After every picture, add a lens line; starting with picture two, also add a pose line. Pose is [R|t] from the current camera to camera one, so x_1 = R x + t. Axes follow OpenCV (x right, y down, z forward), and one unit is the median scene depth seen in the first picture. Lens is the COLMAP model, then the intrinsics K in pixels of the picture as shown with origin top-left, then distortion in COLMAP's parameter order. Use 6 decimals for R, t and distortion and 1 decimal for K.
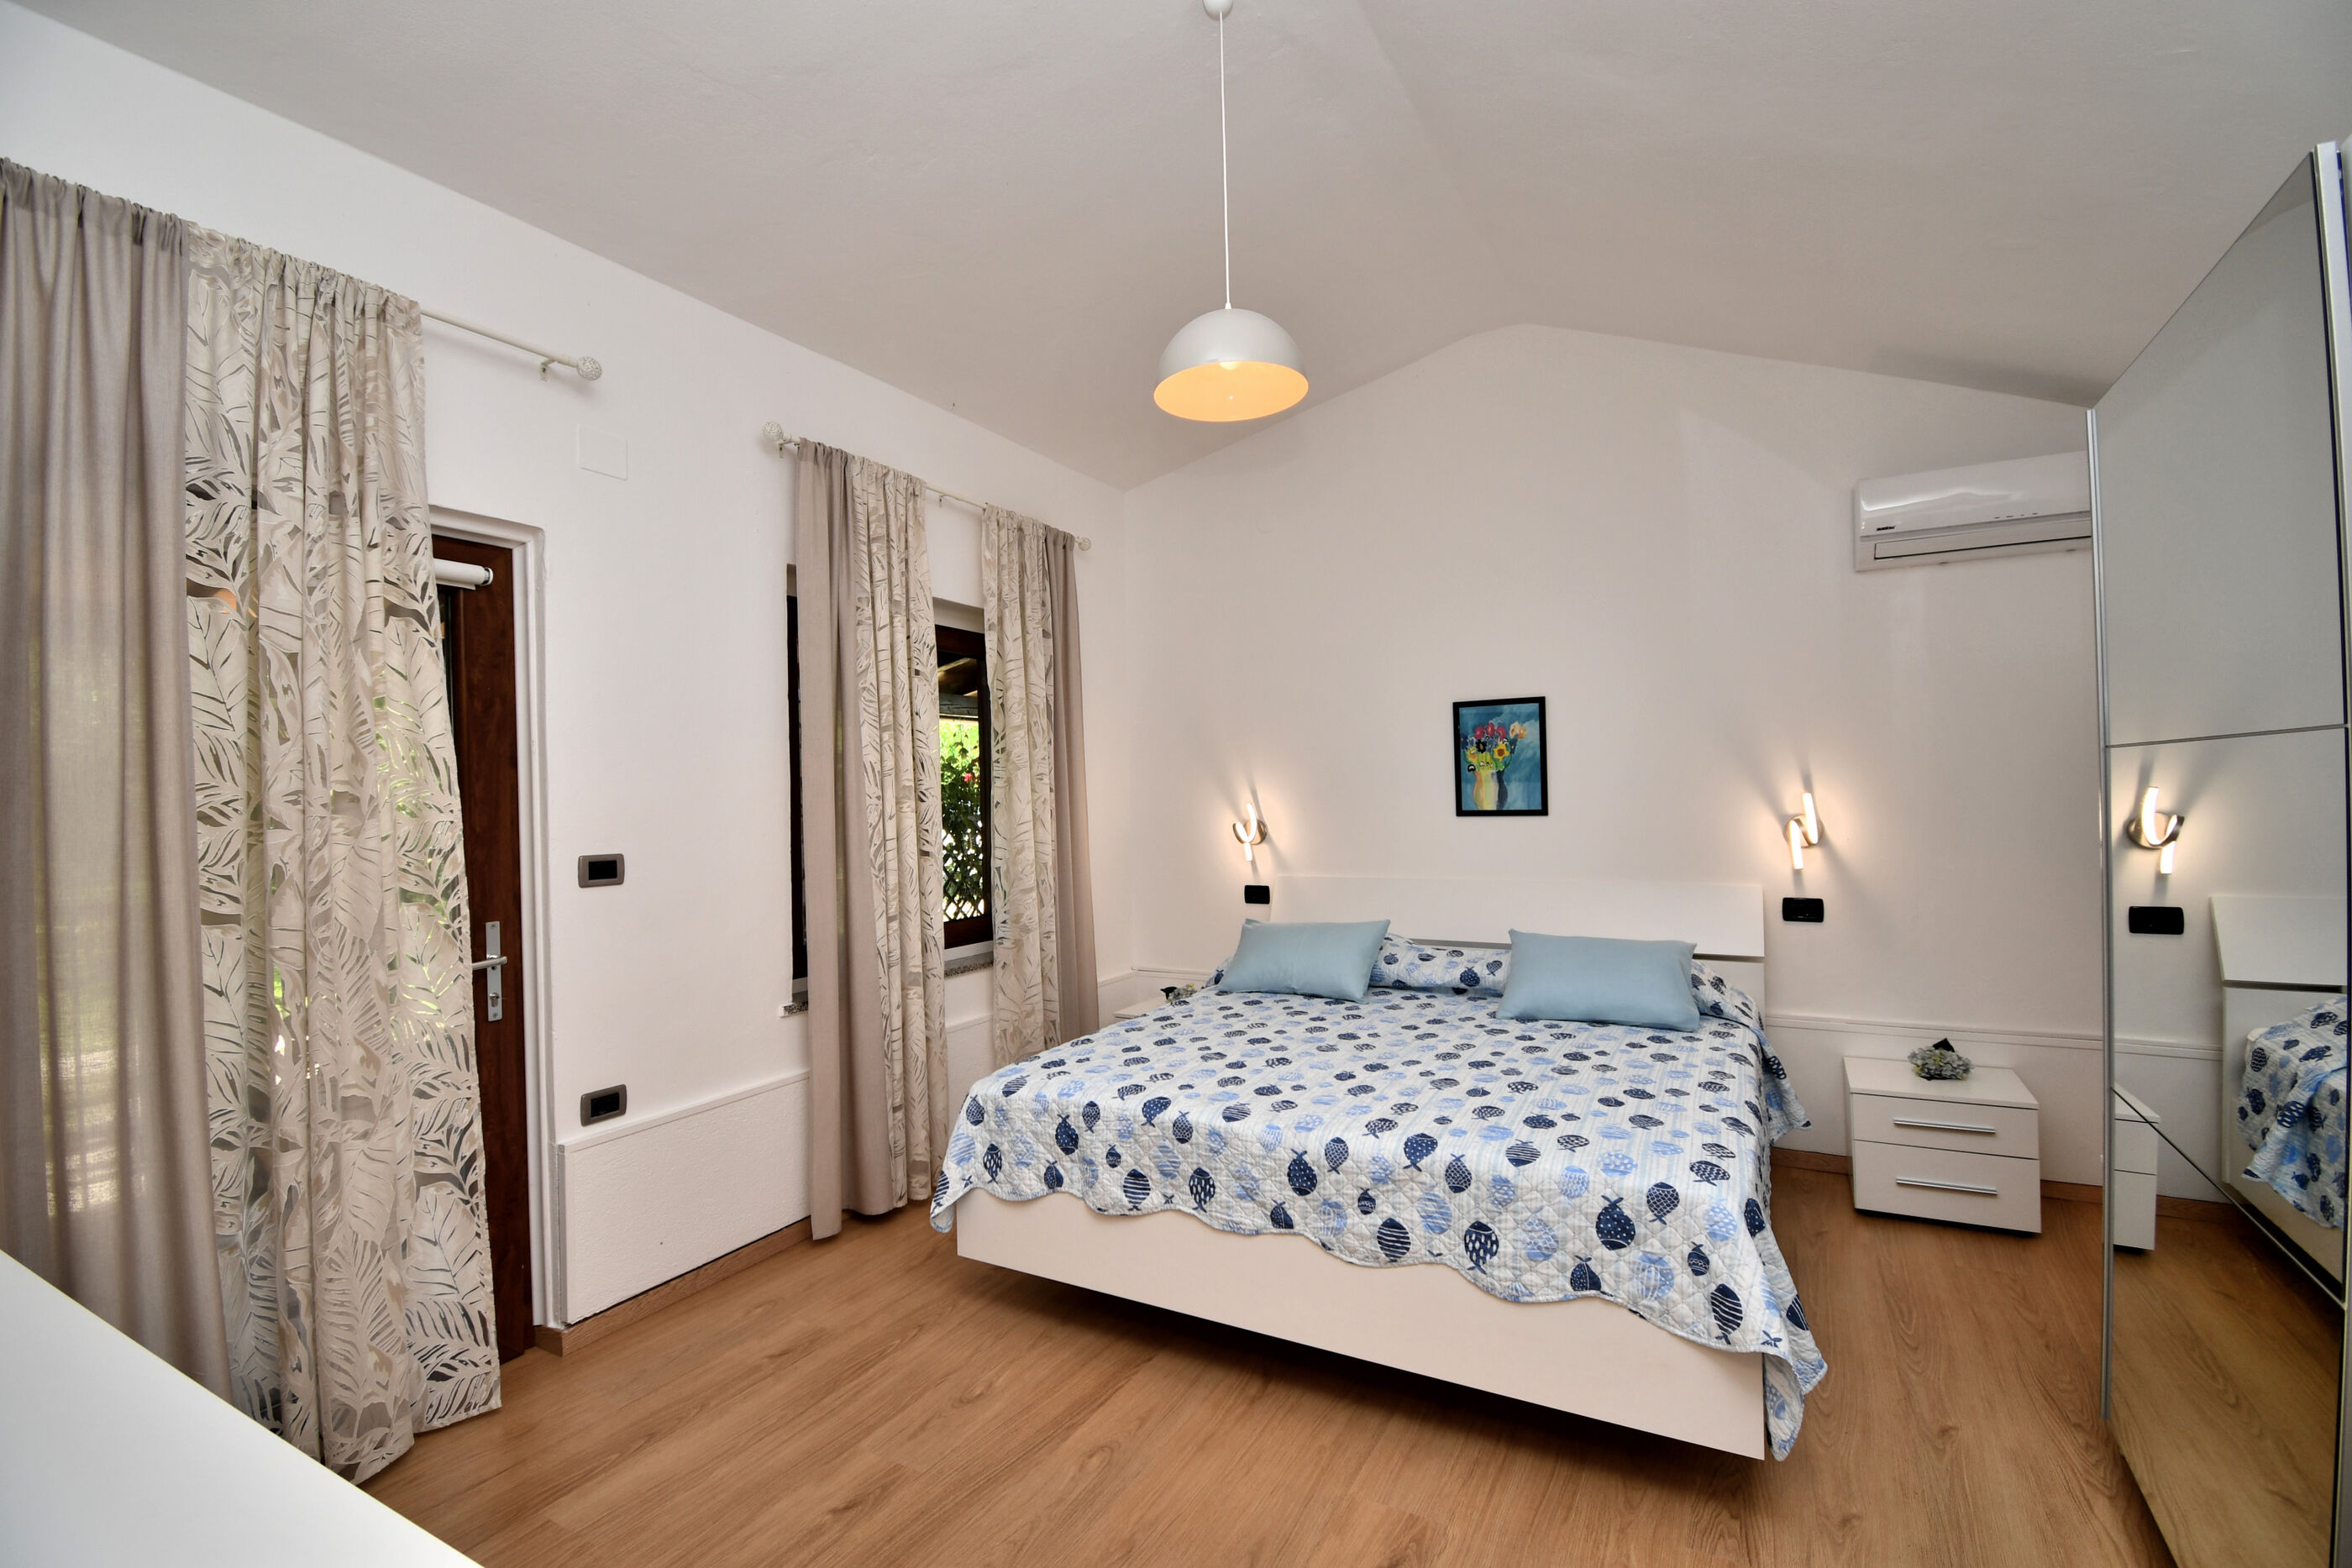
lens RADIAL K [[1029.3, 0, 1176.3], [0, 1029.3, 794.8], [0, 0, 1]] dist [0.019429, -0.025958]
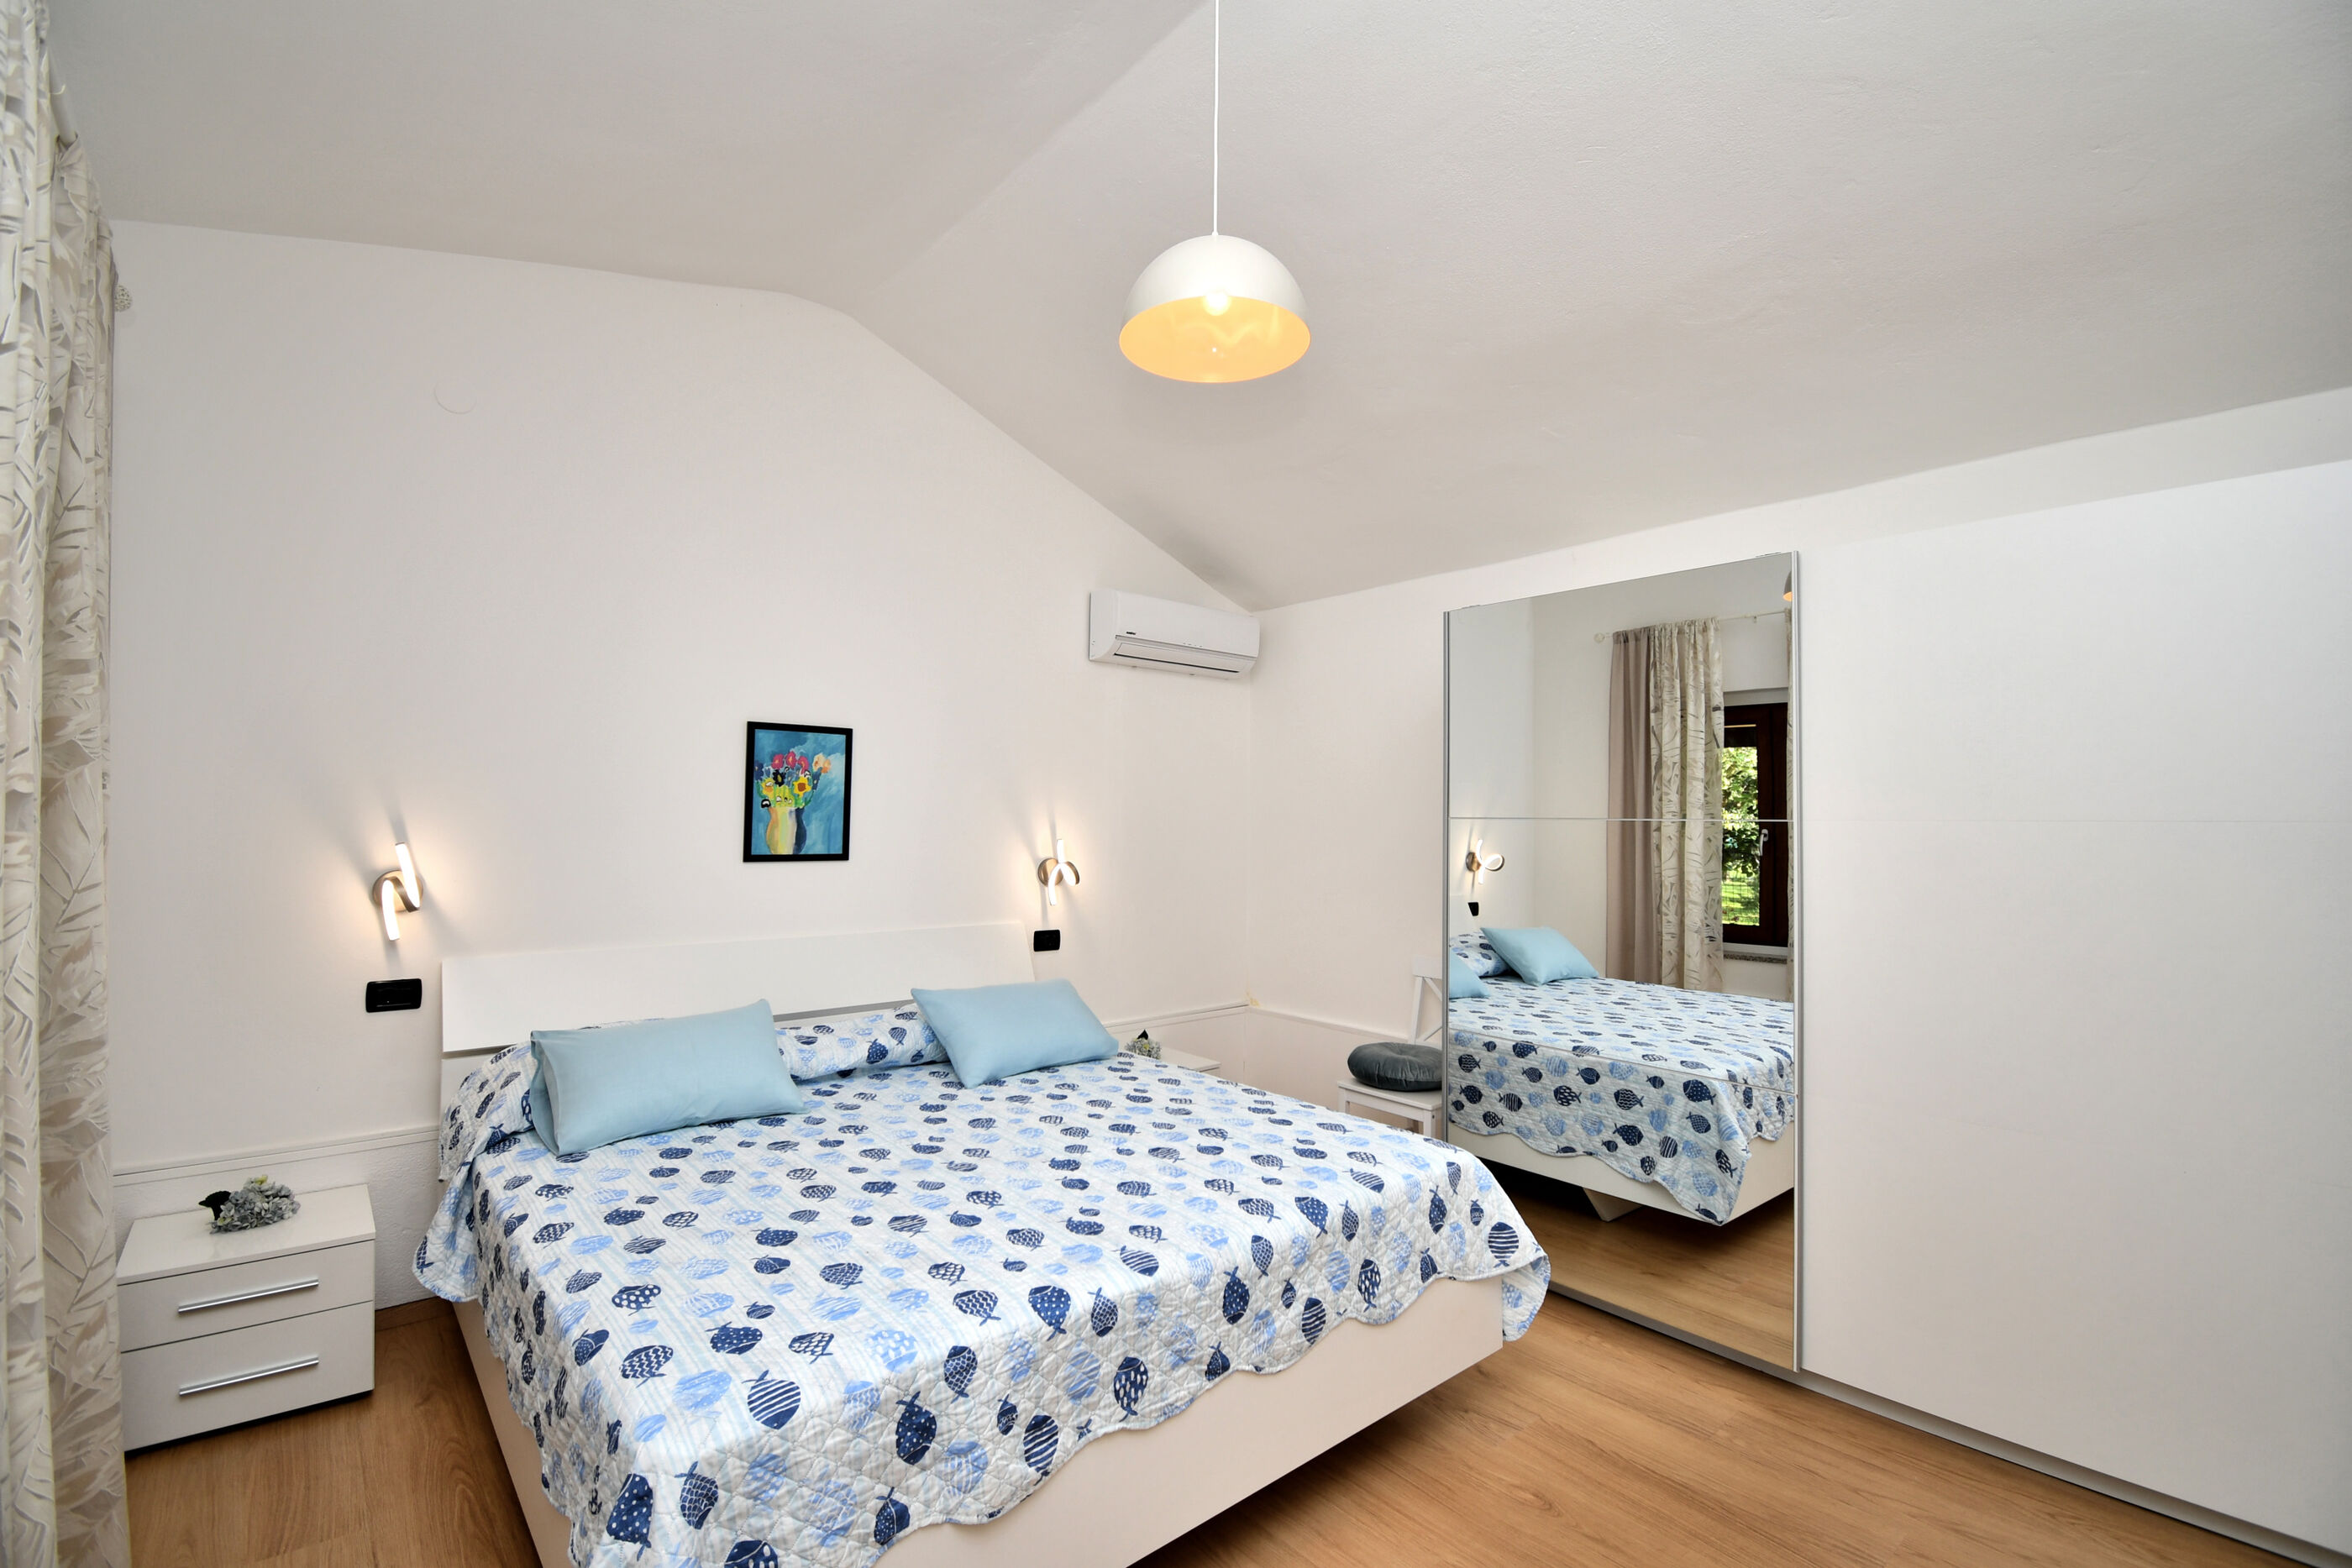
lens RADIAL K [[1029.3, 0, 1176.3], [0, 1029.3, 794.8], [0, 0, 1]] dist [0.019429, -0.025958]
pose [[0.340305, 0.051187, 0.938921, -0.468388], [-0.016418, 0.998689, -0.048495, 0.002220], [-0.940172, 0.001088, 0.340699, 0.508456]]
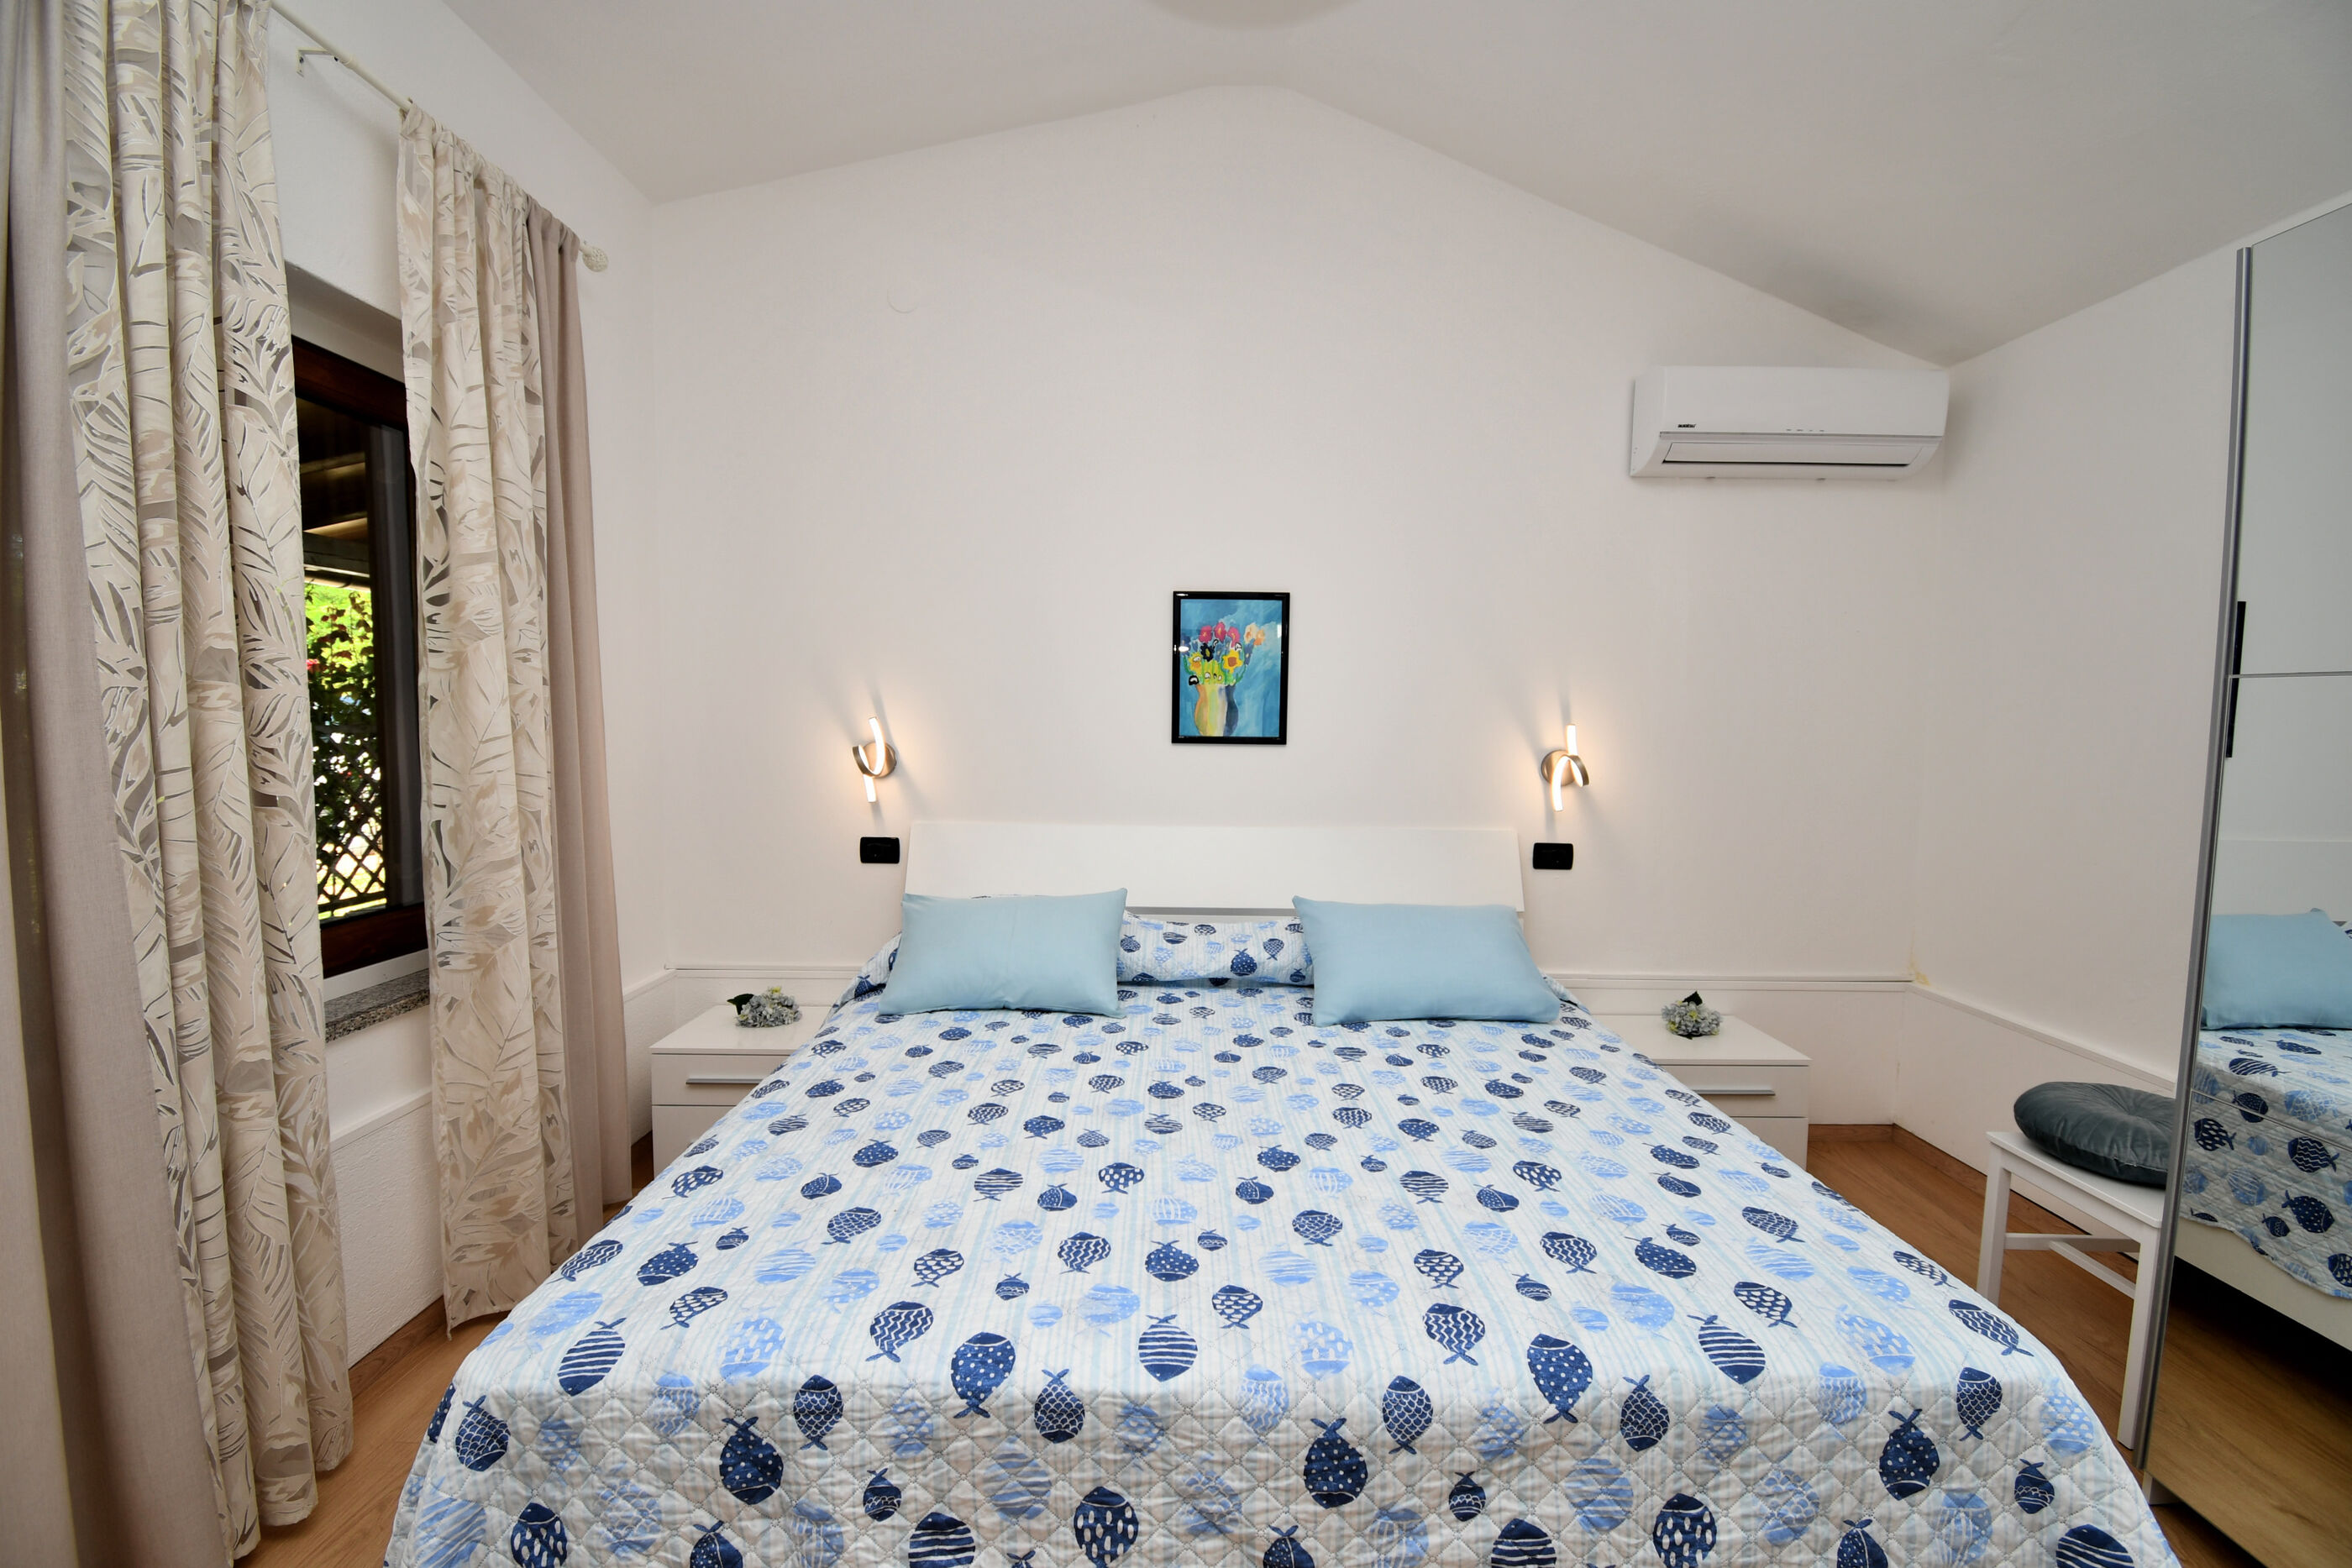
lens RADIAL K [[1029.3, 0, 1176.3], [0, 1029.3, 794.8], [0, 0, 1]] dist [0.019429, -0.025958]
pose [[0.869559, -0.004215, 0.493811, -0.124727], [-0.031532, 0.997449, 0.064038, 0.012536], [-0.492822, -0.071256, 0.867208, 0.423131]]
